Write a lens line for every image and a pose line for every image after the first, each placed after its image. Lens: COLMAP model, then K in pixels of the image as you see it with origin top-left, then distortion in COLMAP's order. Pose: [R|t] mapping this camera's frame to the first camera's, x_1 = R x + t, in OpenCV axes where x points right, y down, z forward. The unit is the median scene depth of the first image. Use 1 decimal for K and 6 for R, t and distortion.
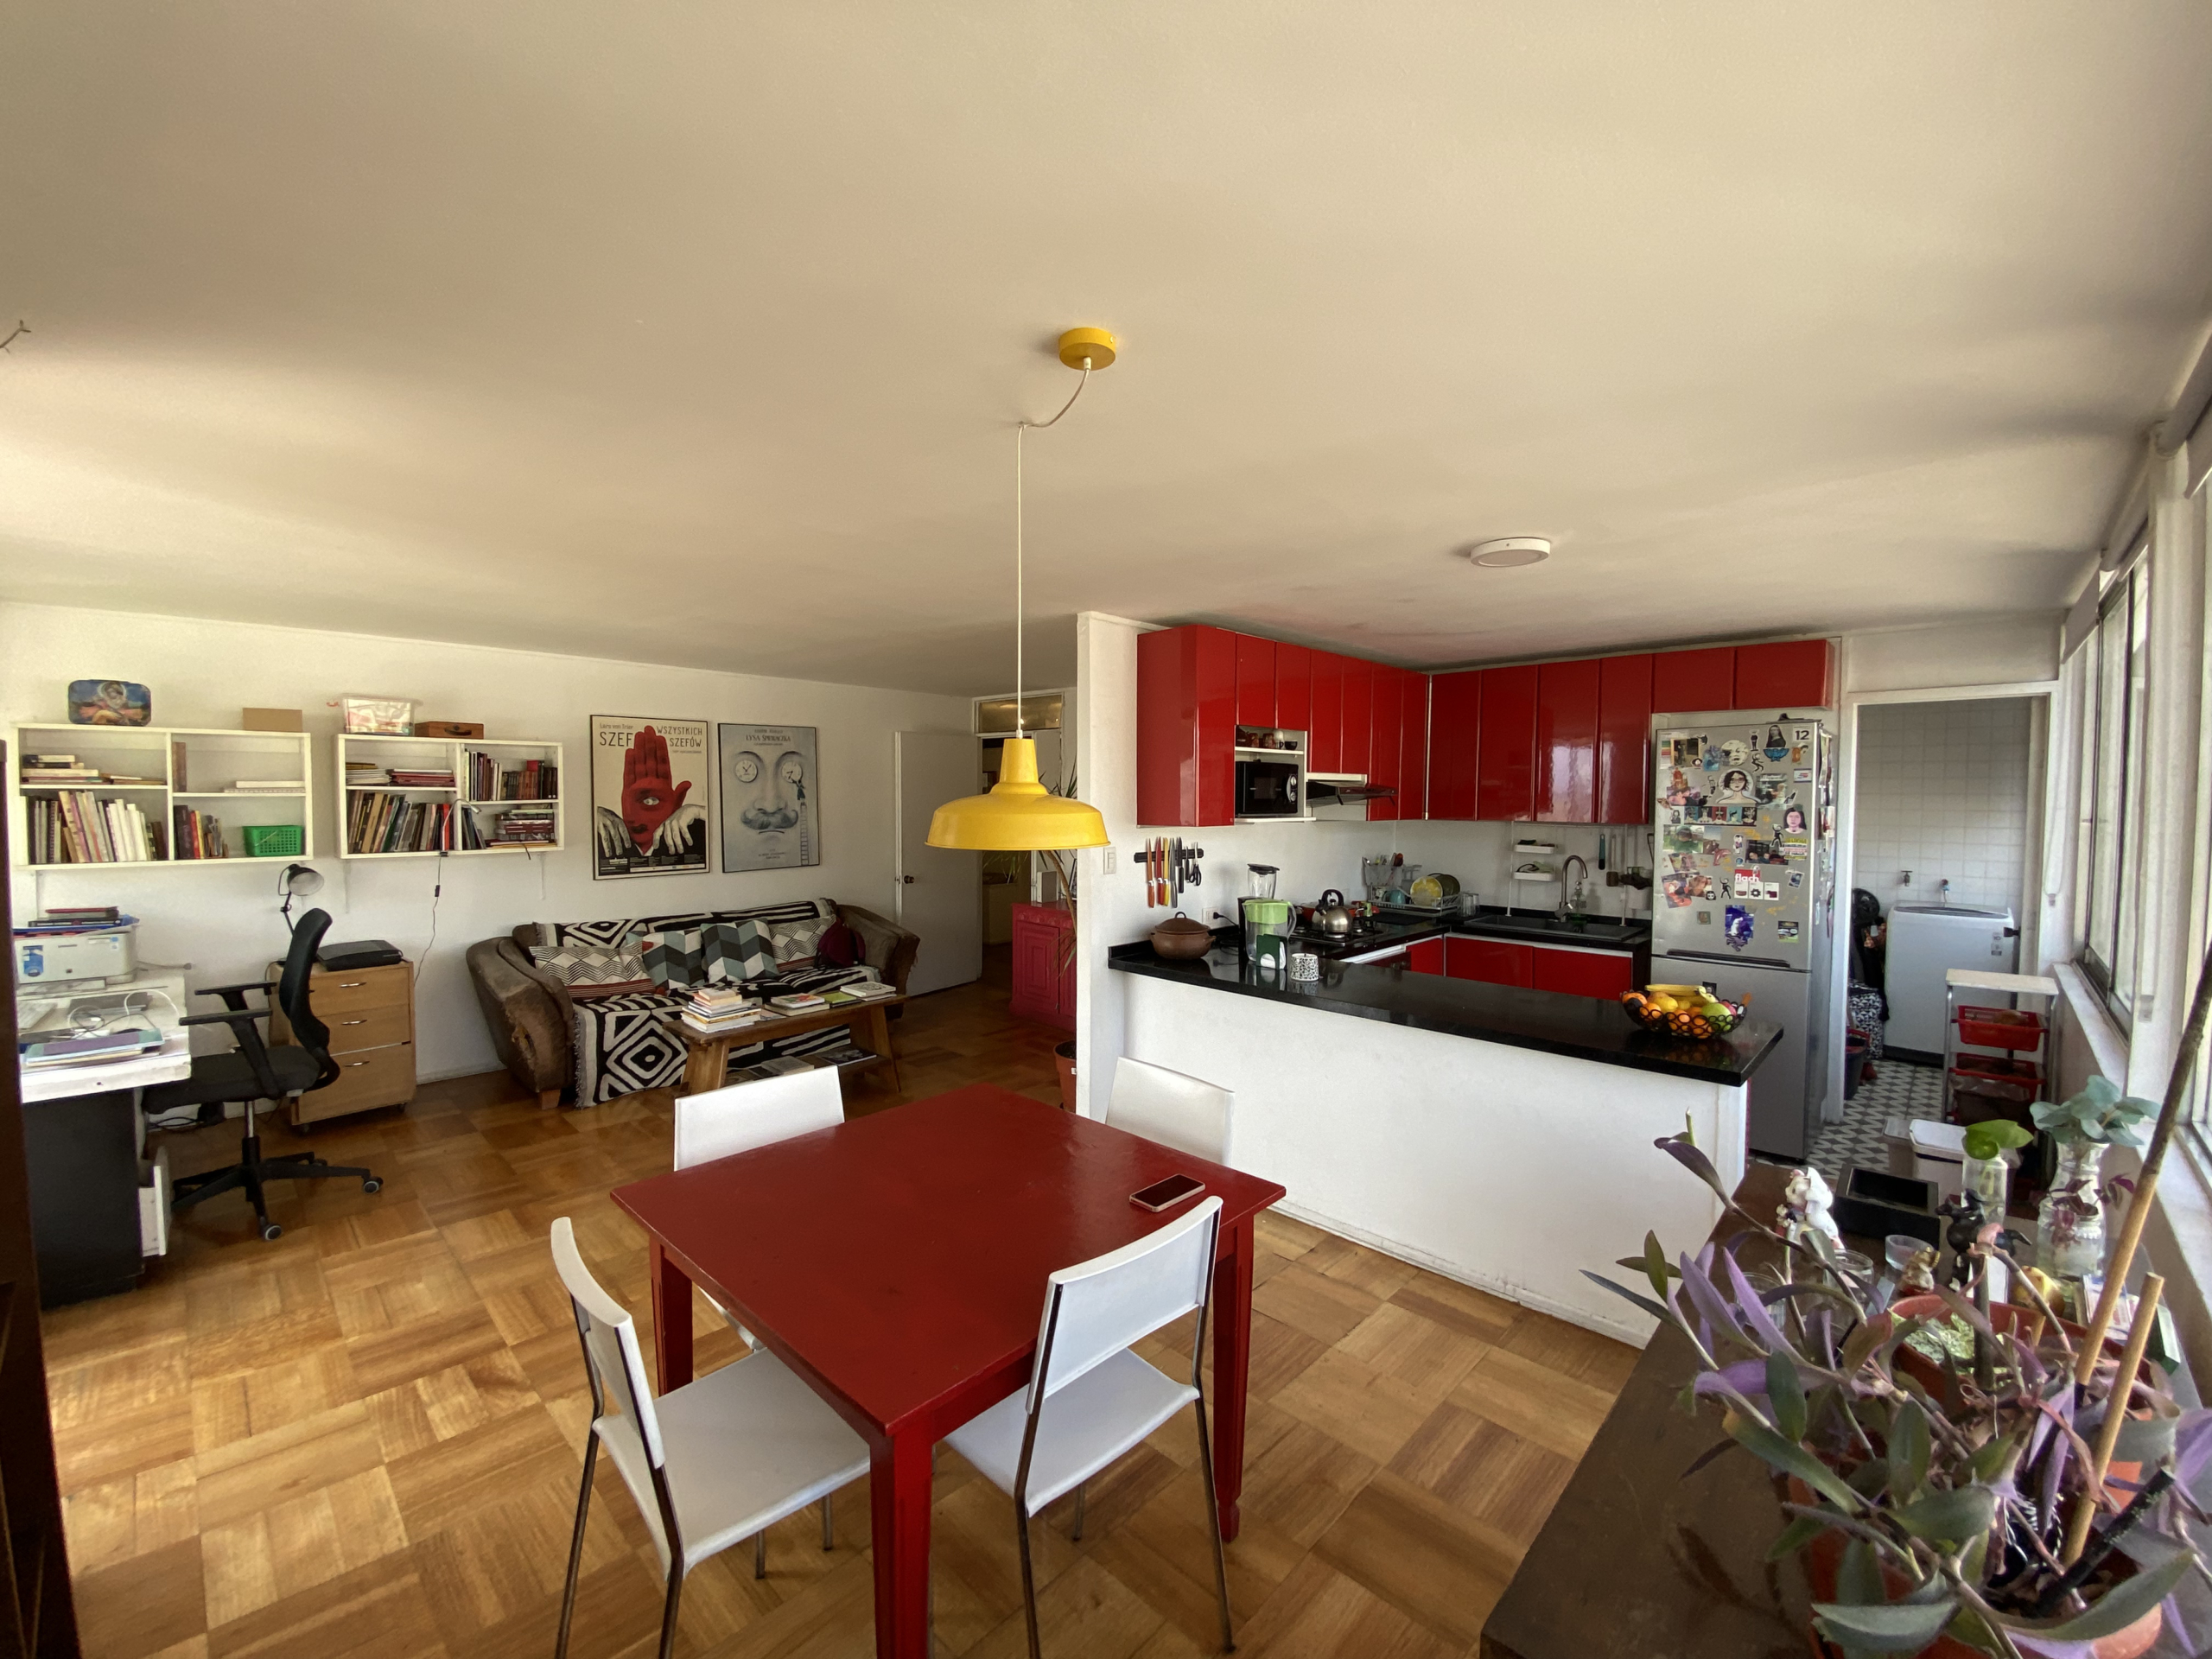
lens RADIAL K [[904.8, 0, 1113.5], [0, 904.8, 831.8], [0, 0, 1]] dist [-0.000285, -0.013130]
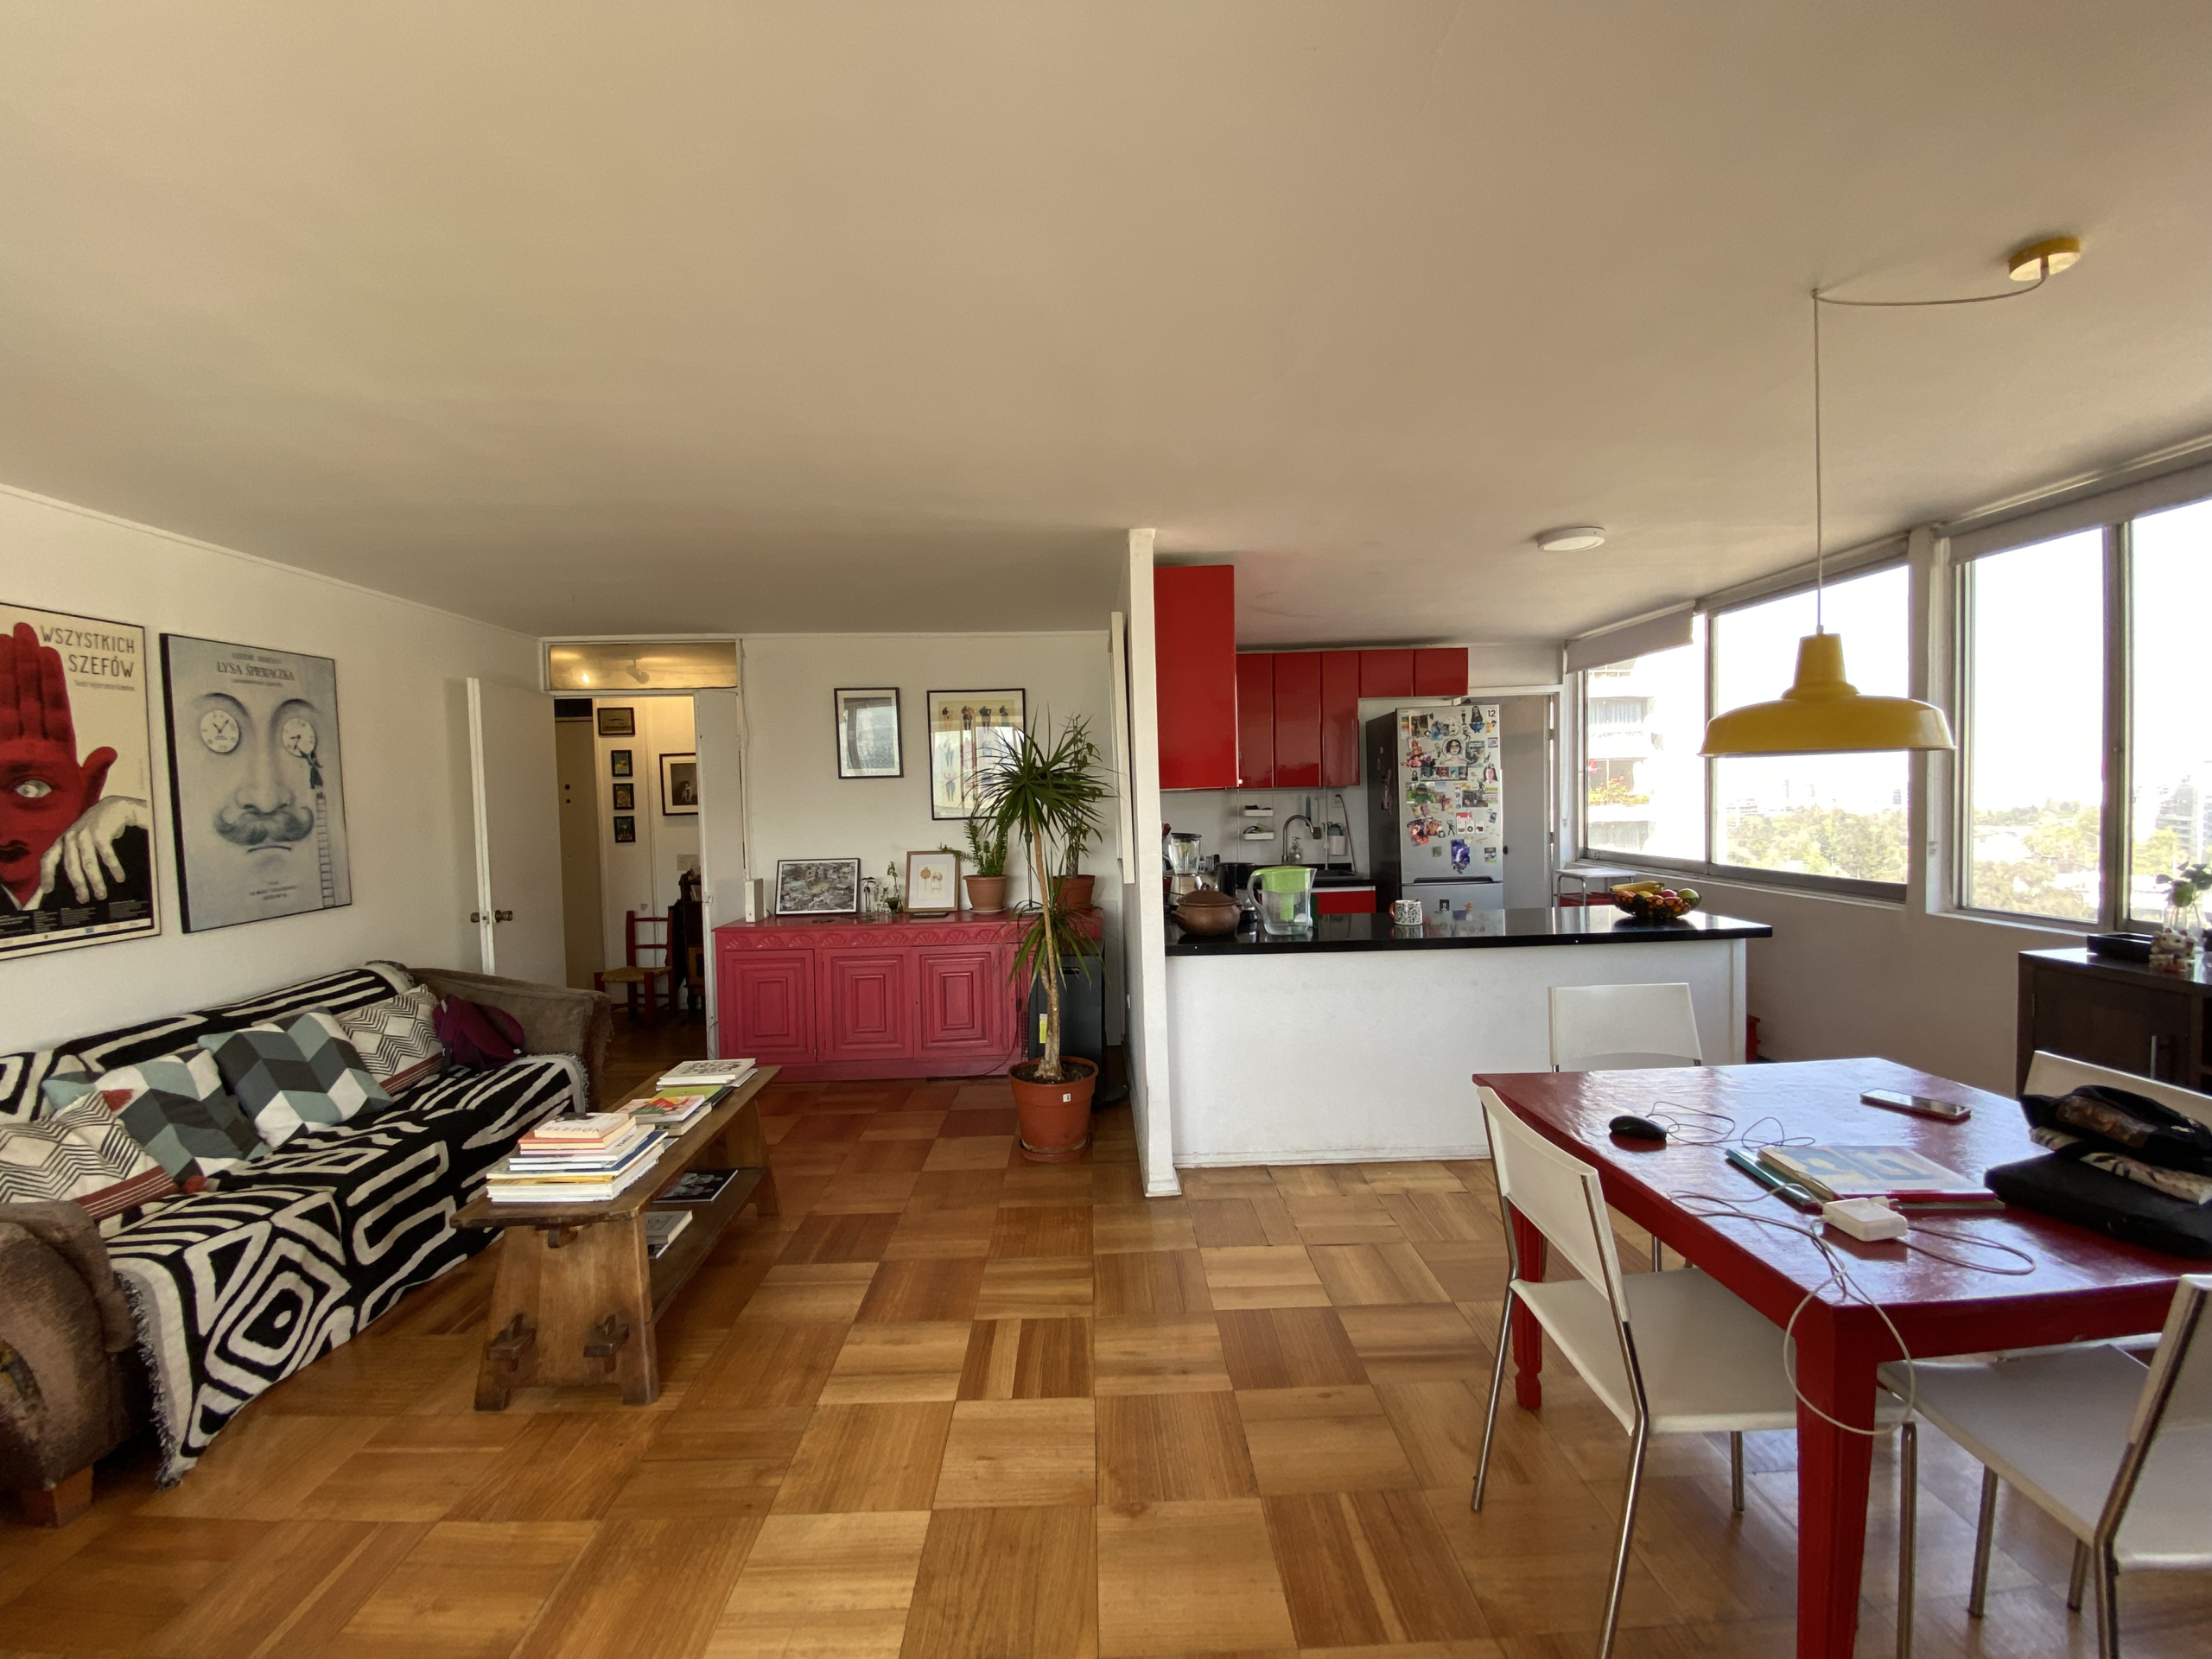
lens RADIAL K [[904.8, 0, 1113.5], [0, 904.8, 831.8], [0, 0, 1]] dist [-0.000285, -0.013130]
pose [[0.694407, -0.052756, 0.717646, -0.480219], [0.059552, 0.998101, 0.015749, 0.013680], [-0.717114, 0.031801, 0.696230, 0.323497]]
